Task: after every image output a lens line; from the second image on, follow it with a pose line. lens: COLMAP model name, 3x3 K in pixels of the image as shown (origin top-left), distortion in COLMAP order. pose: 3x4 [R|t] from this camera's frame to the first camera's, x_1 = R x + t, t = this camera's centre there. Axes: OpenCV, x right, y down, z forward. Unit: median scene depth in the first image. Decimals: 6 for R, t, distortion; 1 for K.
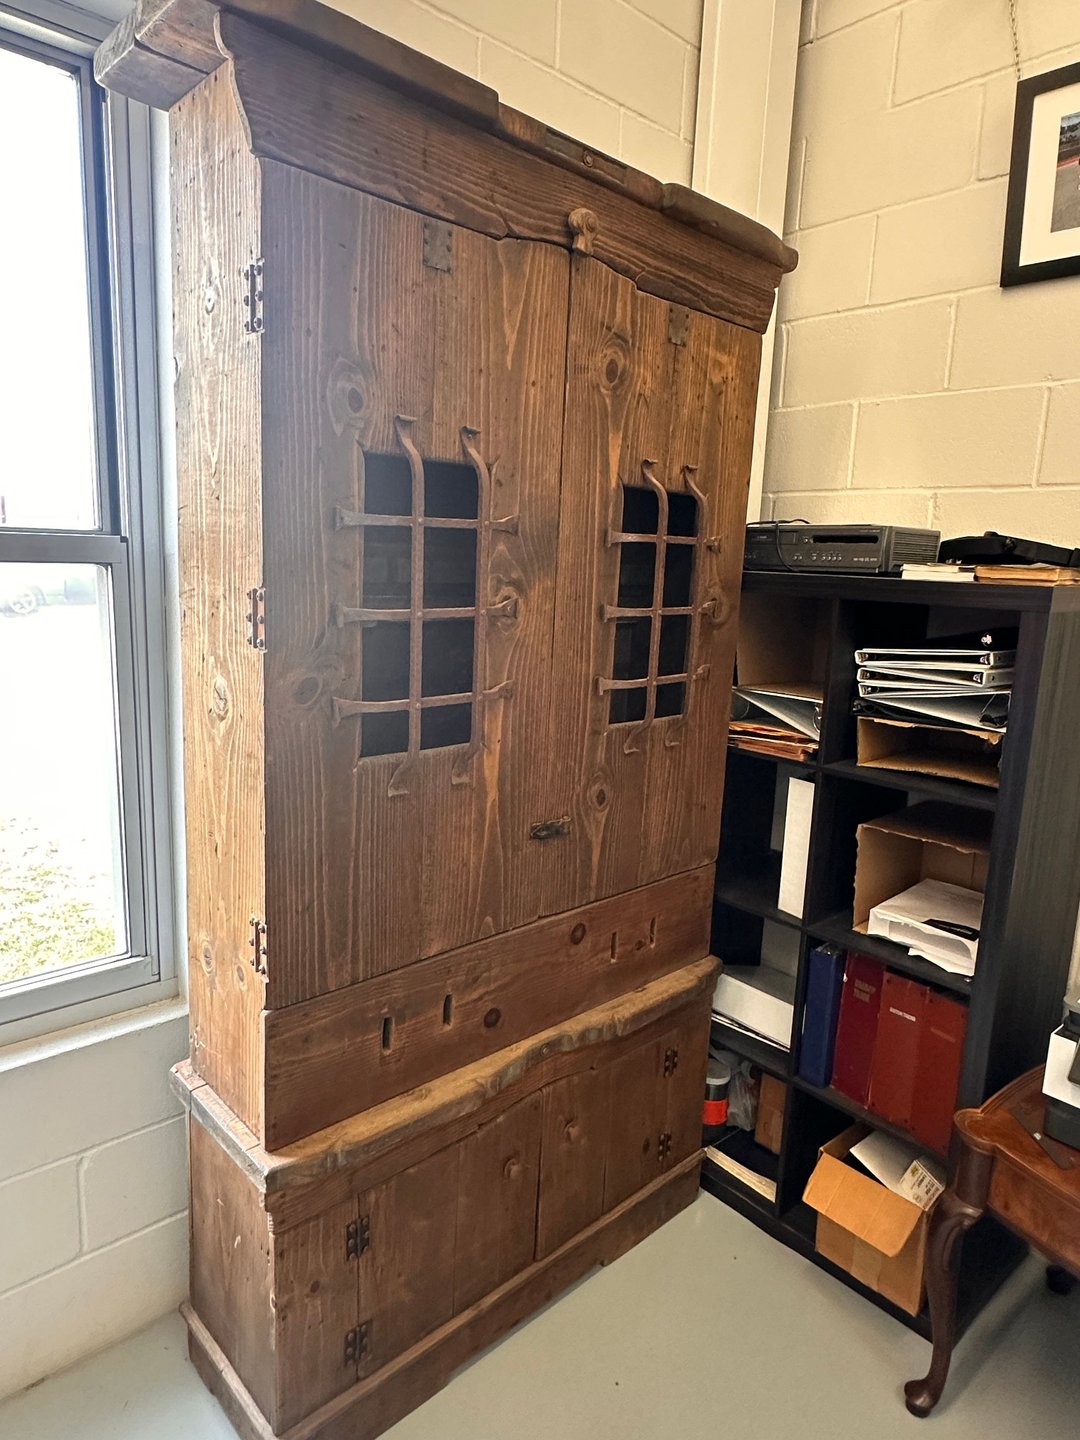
lens RADIAL K [[897.4, 0, 533.5], [0, 897.4, 720.1], [0, 0, 1]] dist [-0.000224, -0.000976]
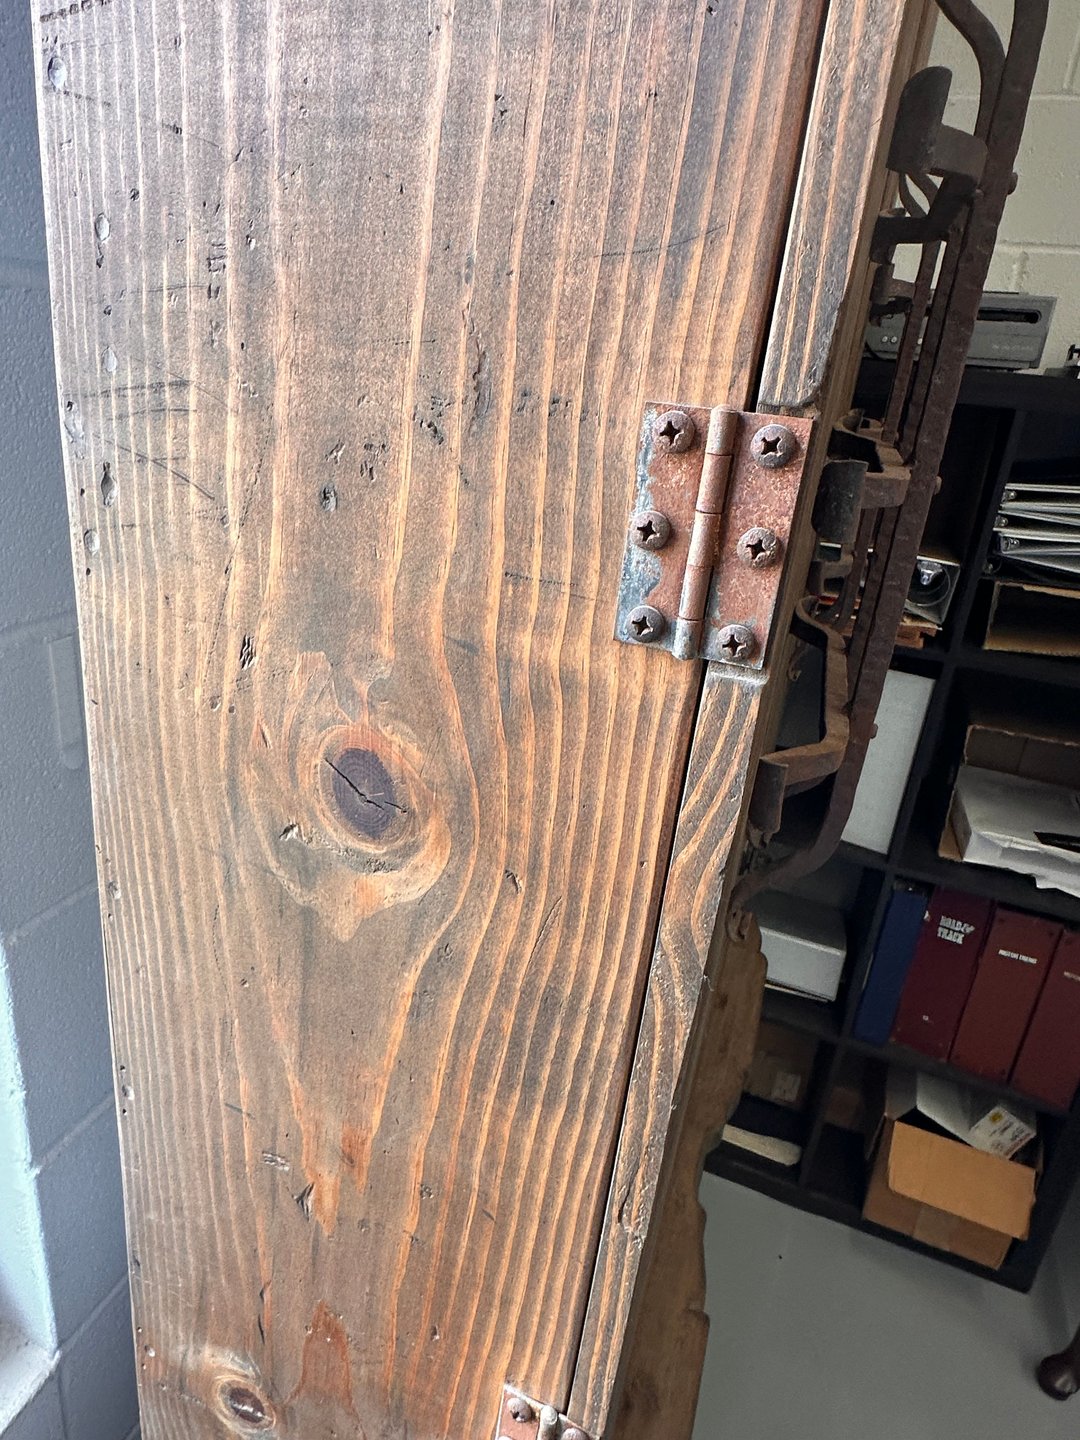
lens RADIAL K [[899.3, 0, 494.8], [0, 899.3, 700.9], [0, 0, 1]] dist [-0.002491, -0.001692]
pose [[0.899068, -0.122426, 0.420343, -0.346774], [0.027665, 0.974075, 0.224528, -0.094233], [-0.436933, -0.190237, 0.879147, 0.601676]]
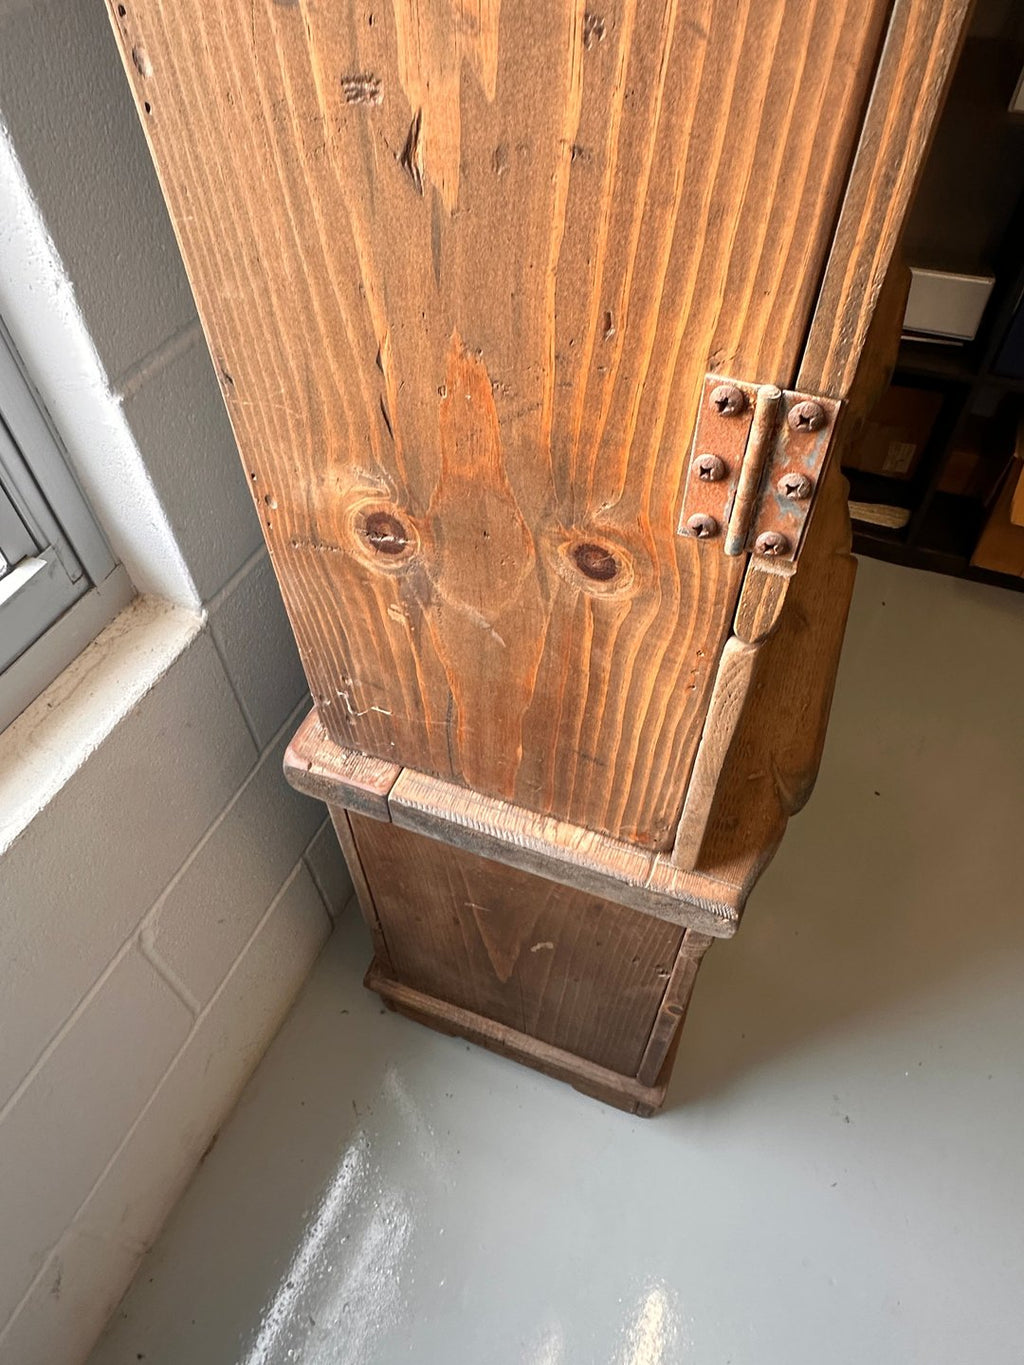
lens RADIAL K [[855.0, 0, 491.7], [0, 855.0, 657.4], [0, 0, 1]] dist [-0.003416, -0.001425]
pose [[0.905573, -0.362575, 0.220174, -0.367242], [0.147952, 0.756425, 0.637128, 0.088654], [-0.397551, -0.544391, 0.738642, 0.639408]]
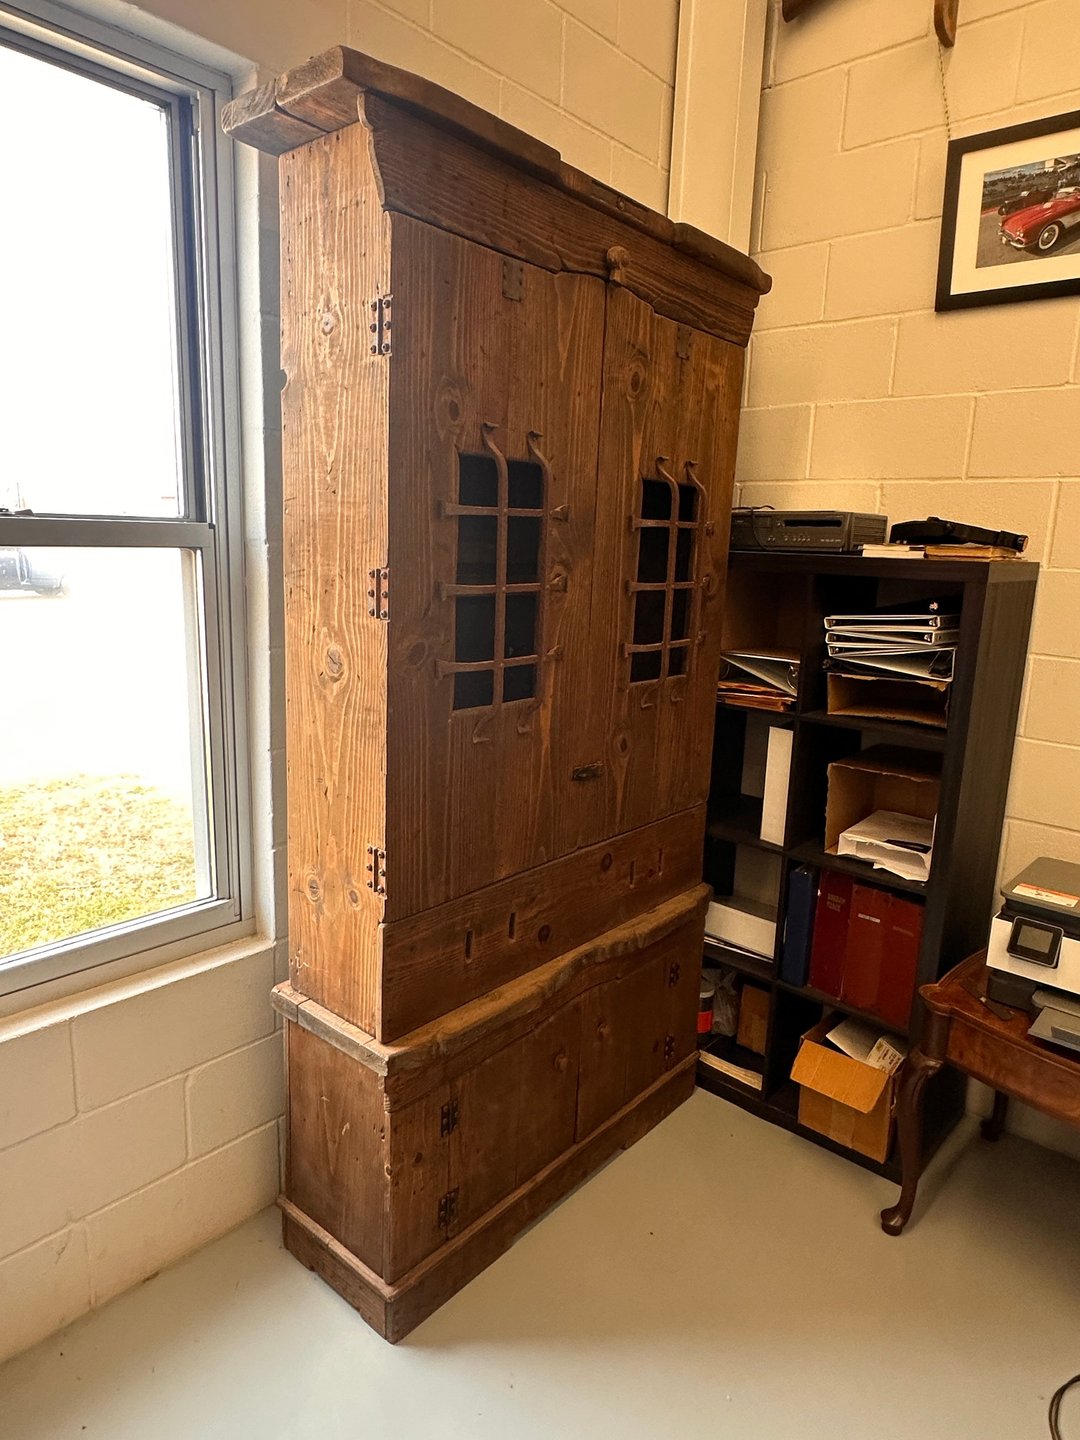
lens RADIAL K [[899.6, 0, 540.0], [0, 899.6, 720.0], [0, 0, 1]] dist [0.000046, -0.000762]
pose [[0.993261, -0.027098, 0.112684, -0.175268], [0.024650, 0.999430, 0.023059, 0.024622], [-0.113245, -0.020126, 0.993363, -0.164479]]
